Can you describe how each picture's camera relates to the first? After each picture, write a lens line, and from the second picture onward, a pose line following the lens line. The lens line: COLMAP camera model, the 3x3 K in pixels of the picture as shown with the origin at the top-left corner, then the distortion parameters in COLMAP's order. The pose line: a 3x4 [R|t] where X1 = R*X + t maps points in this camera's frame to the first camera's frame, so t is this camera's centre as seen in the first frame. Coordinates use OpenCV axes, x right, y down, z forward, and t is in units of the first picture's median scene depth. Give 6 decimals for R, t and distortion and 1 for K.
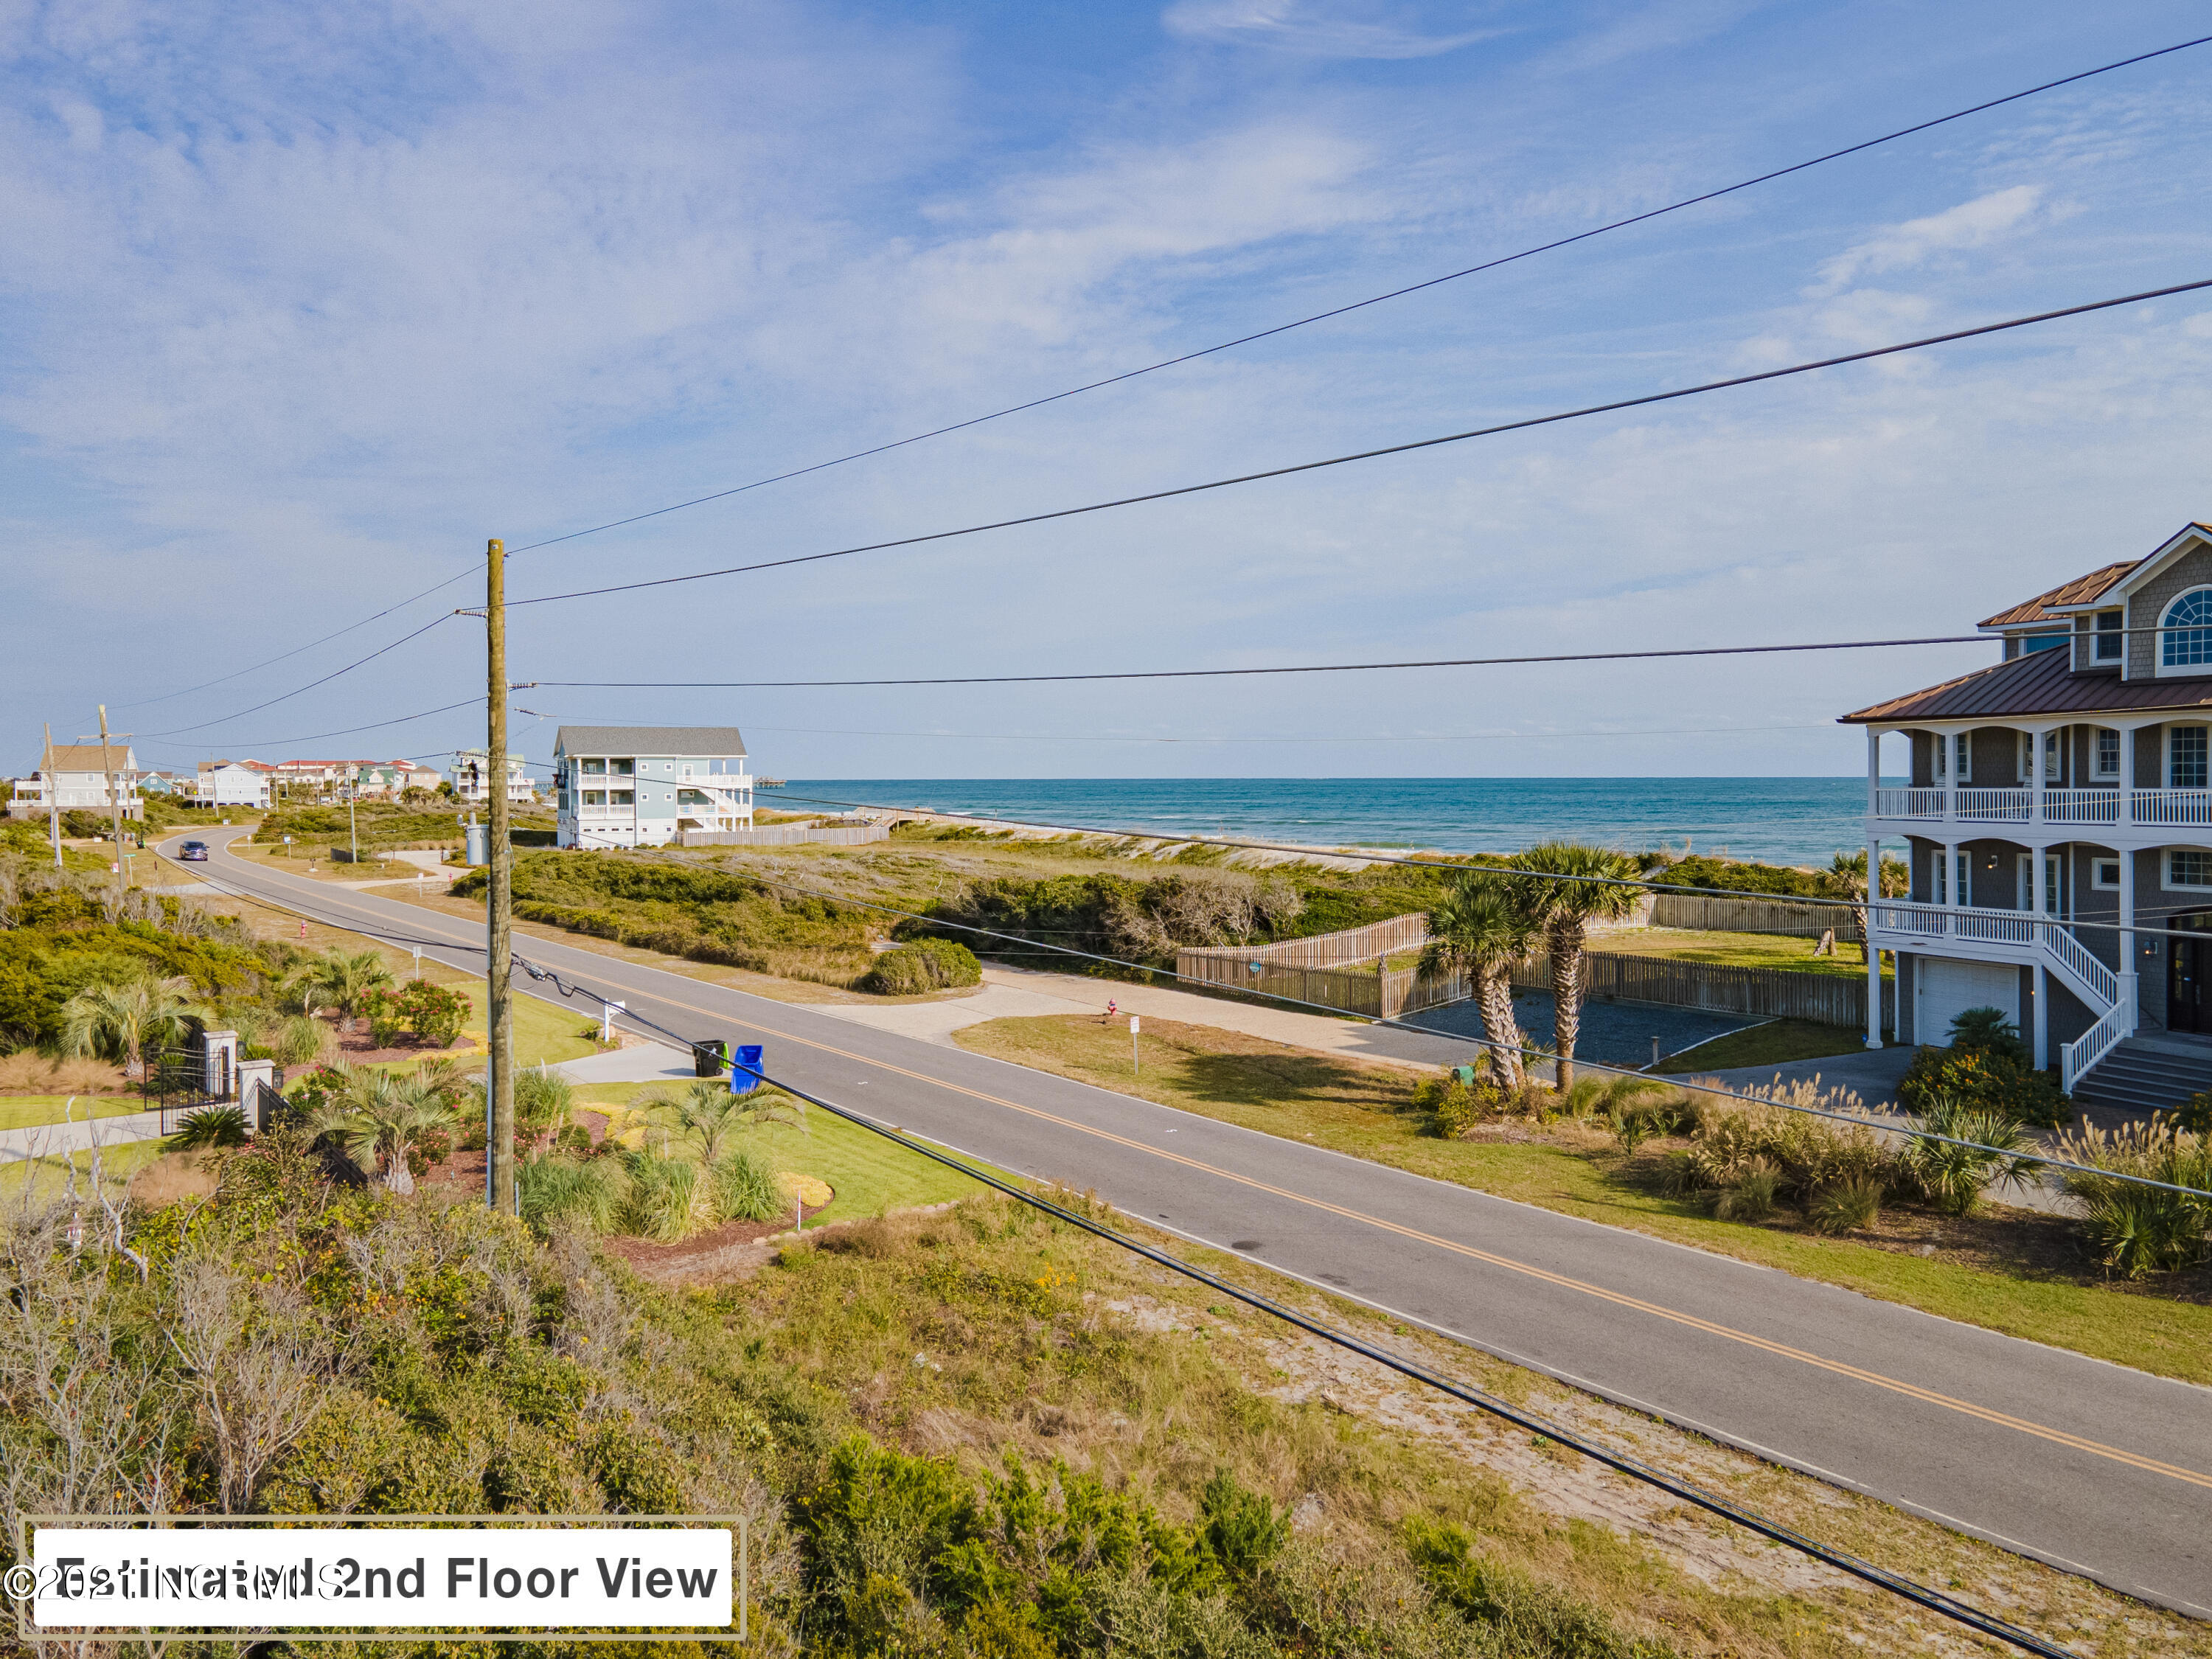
lens RADIAL K [[1583.4, 0, 1106.0], [0, 1583.4, 829.5], [0, 0, 1]] dist [0.002975, 0.047305]
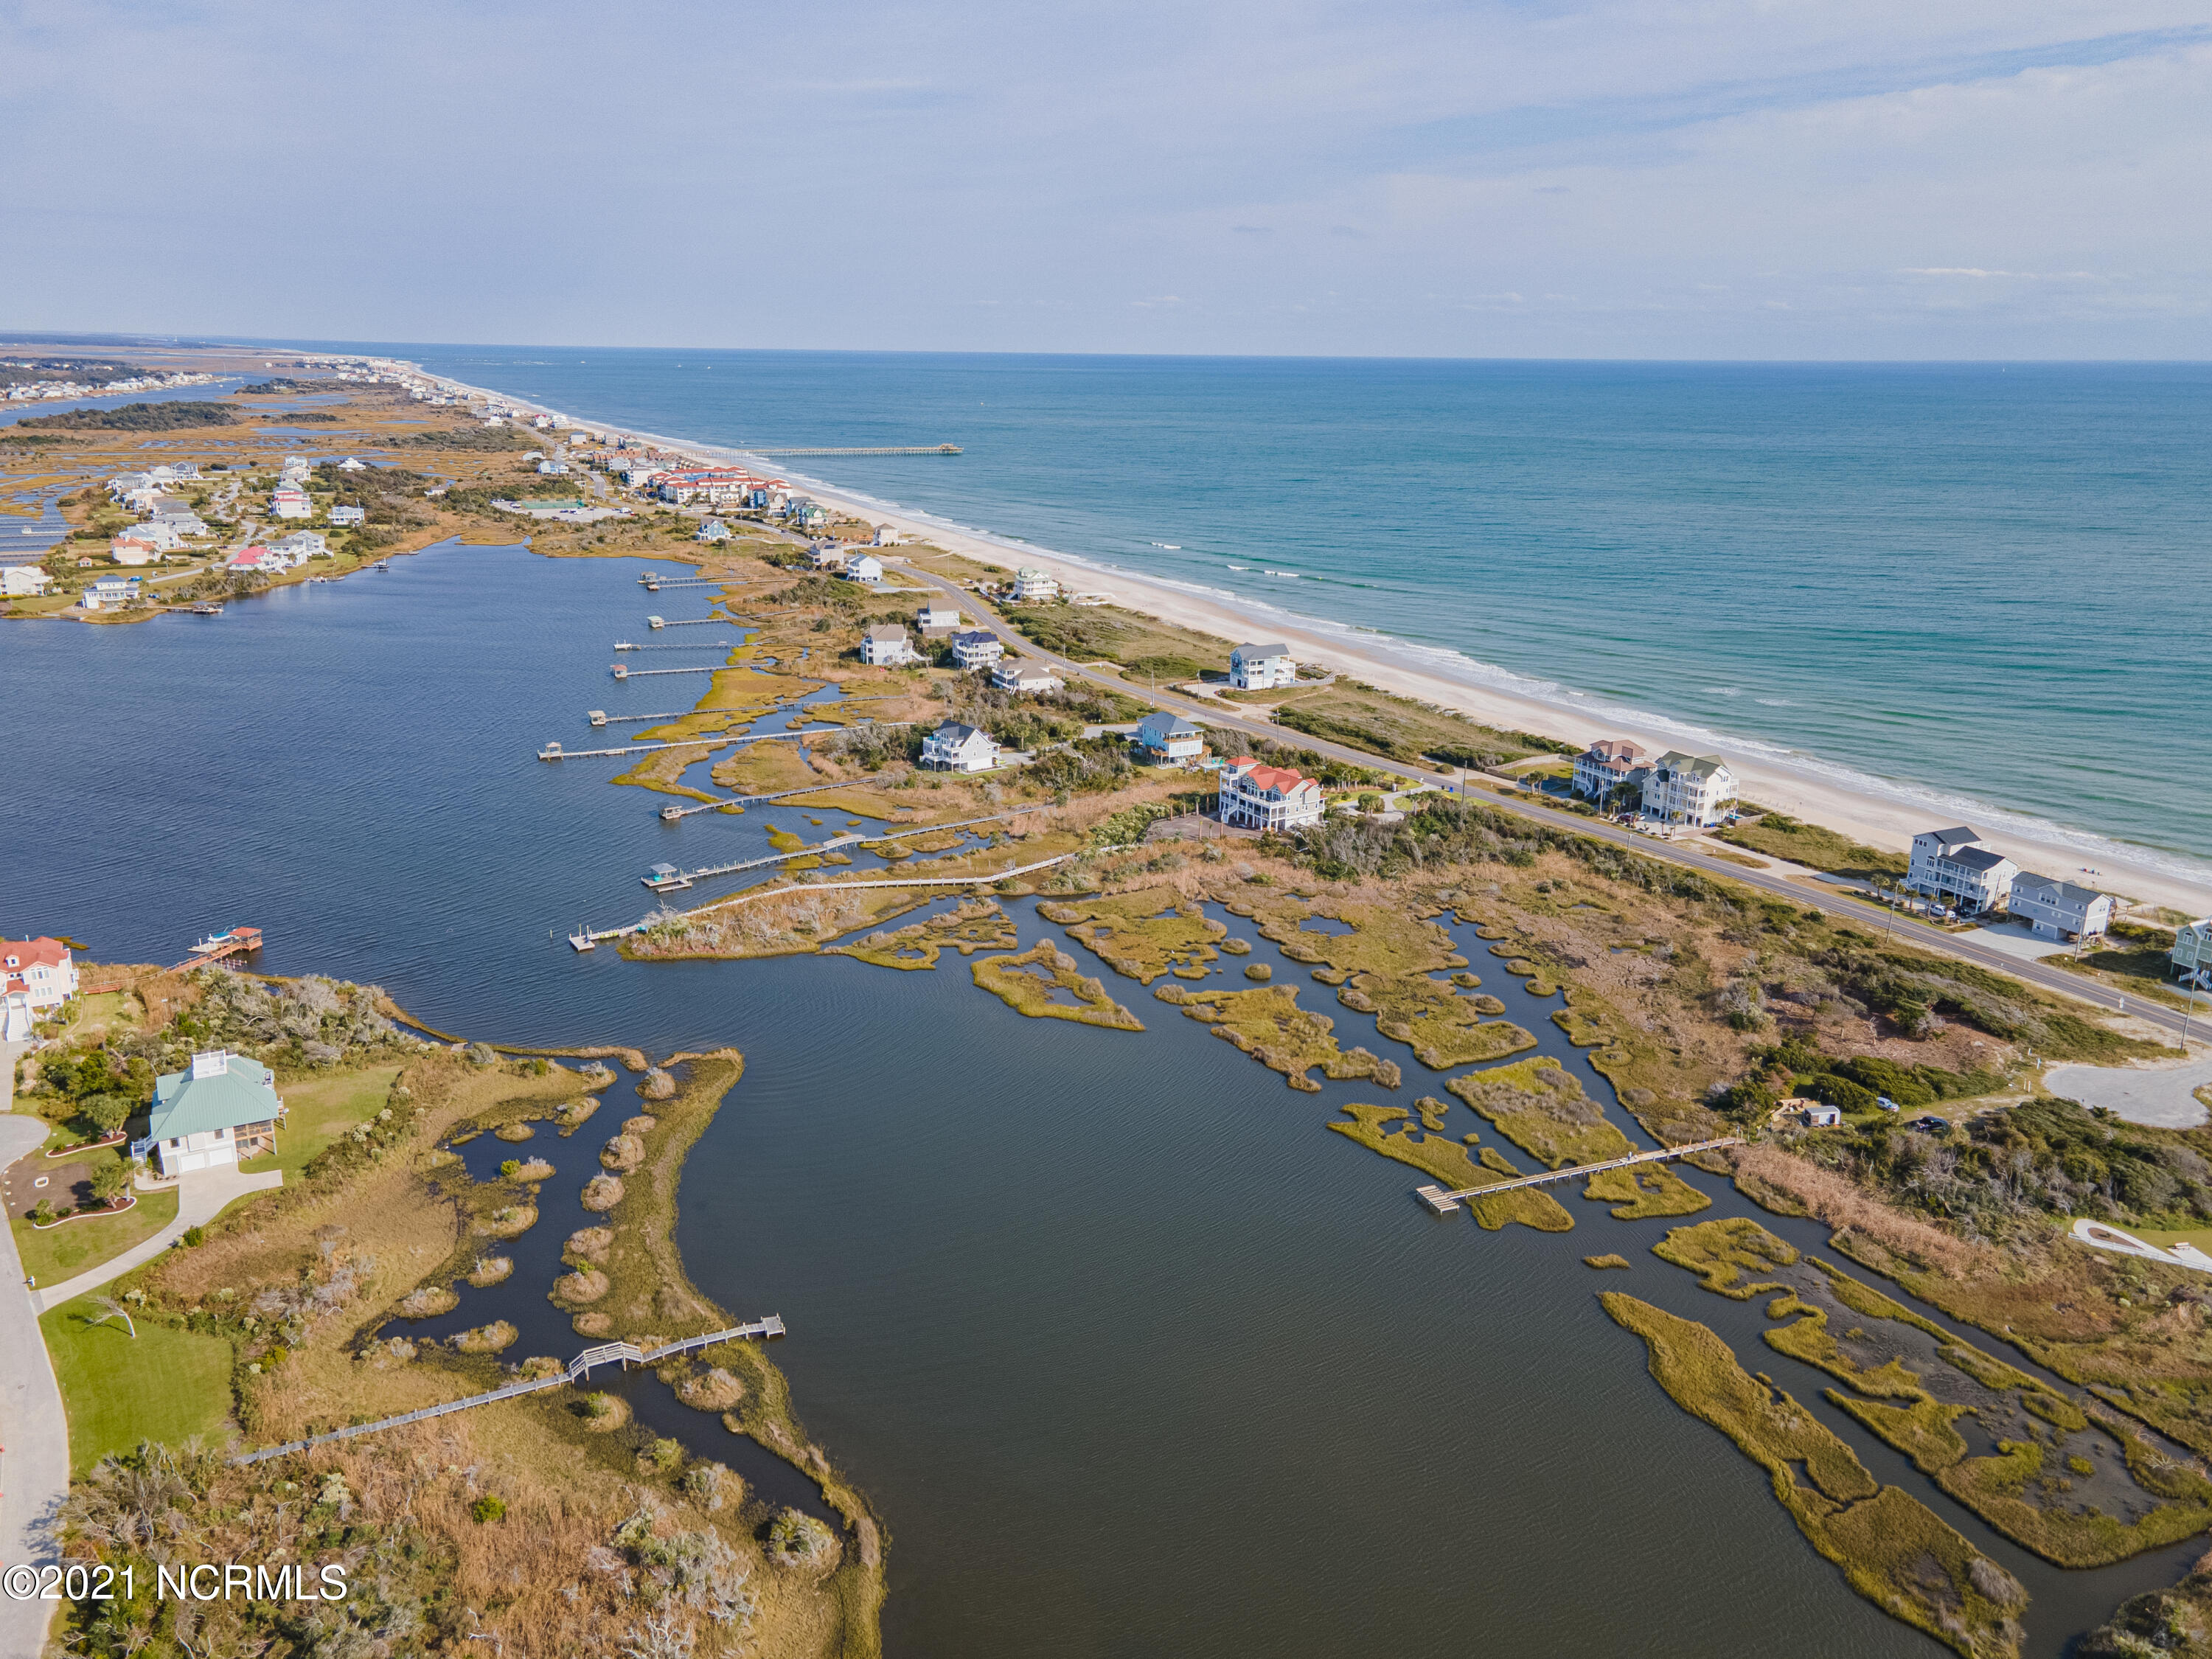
lens RADIAL K [[1580.9, 0, 1106.0], [0, 1580.9, 829.5], [0, 0, 1]] dist [0.008029, 0.046888]
pose [[0.999831, 0.016040, -0.008975, -2.207672], [-0.013137, 0.965133, 0.261431, -2.063716], [0.012855, -0.261269, 0.965180, -8.196711]]
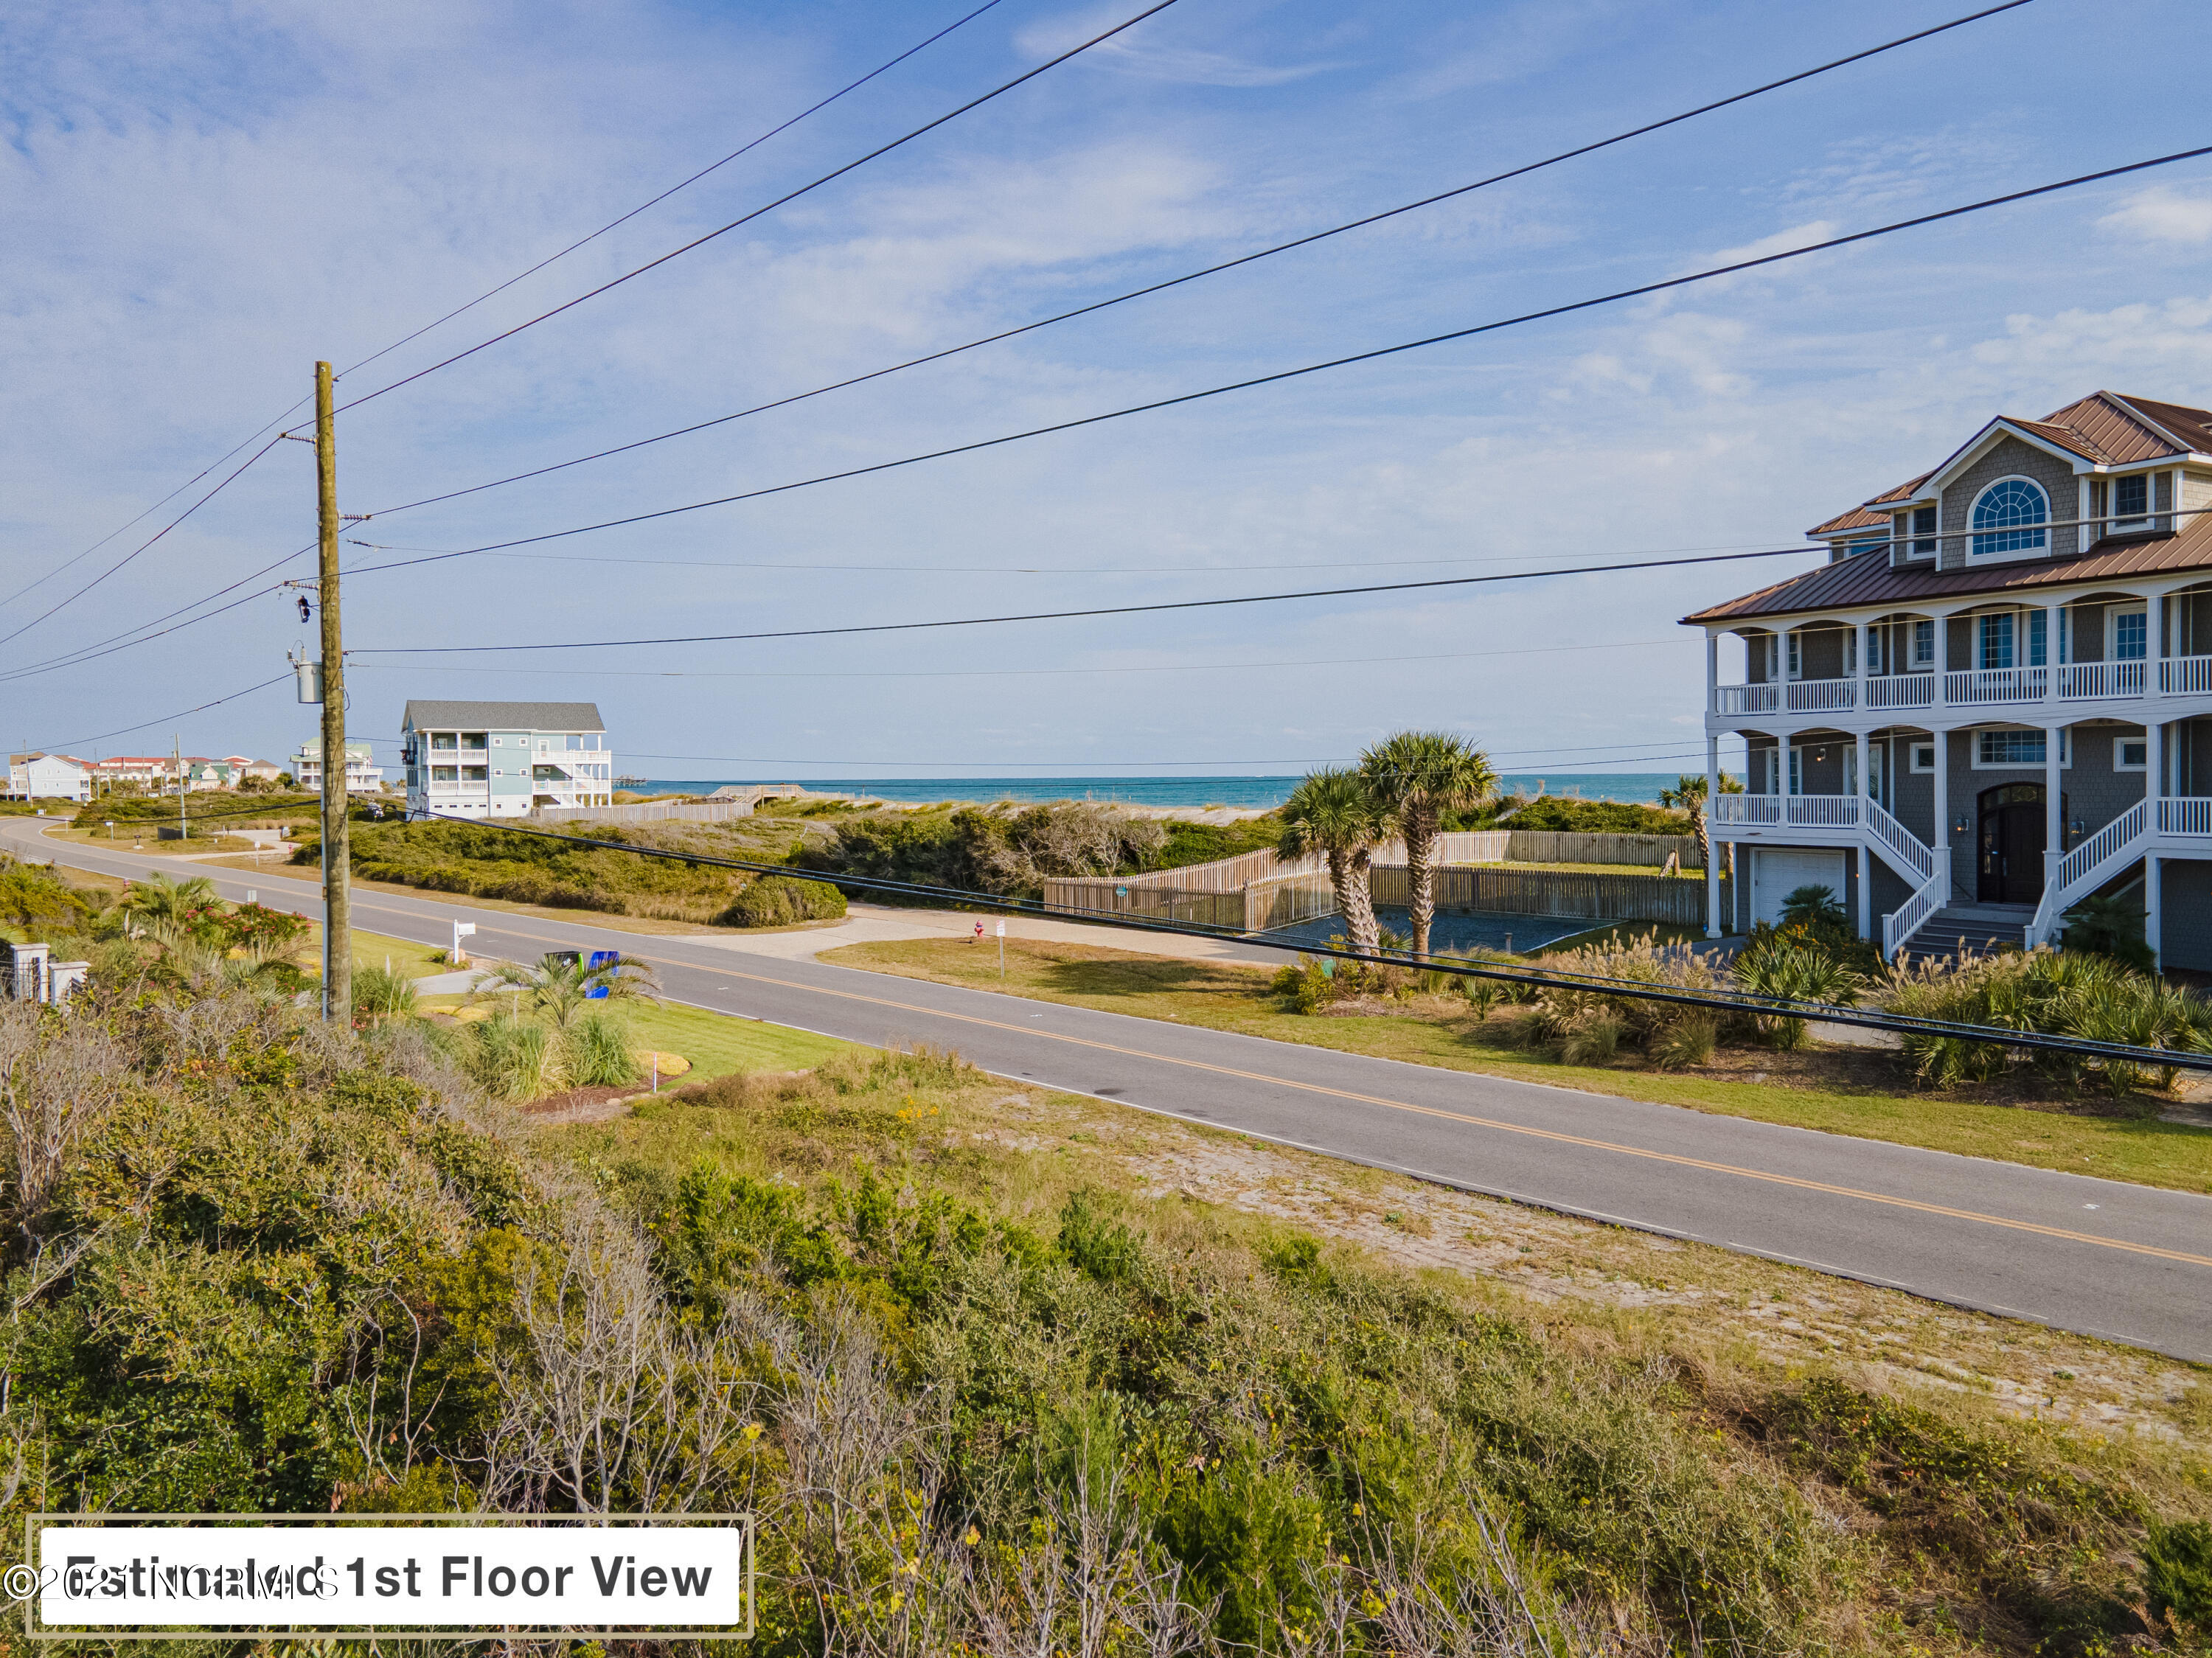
lens RADIAL K [[1580.8, 0, 1106.0], [0, 1580.8, 829.0], [0, 0, 1]] dist [0.008029, 0.046888]
pose [[0.996665, -0.006130, 0.081376, 0.004119], [0.006181, 0.999981, -0.000377, 0.064563], [-0.081372, 0.000879, 0.996683, 0.000294]]
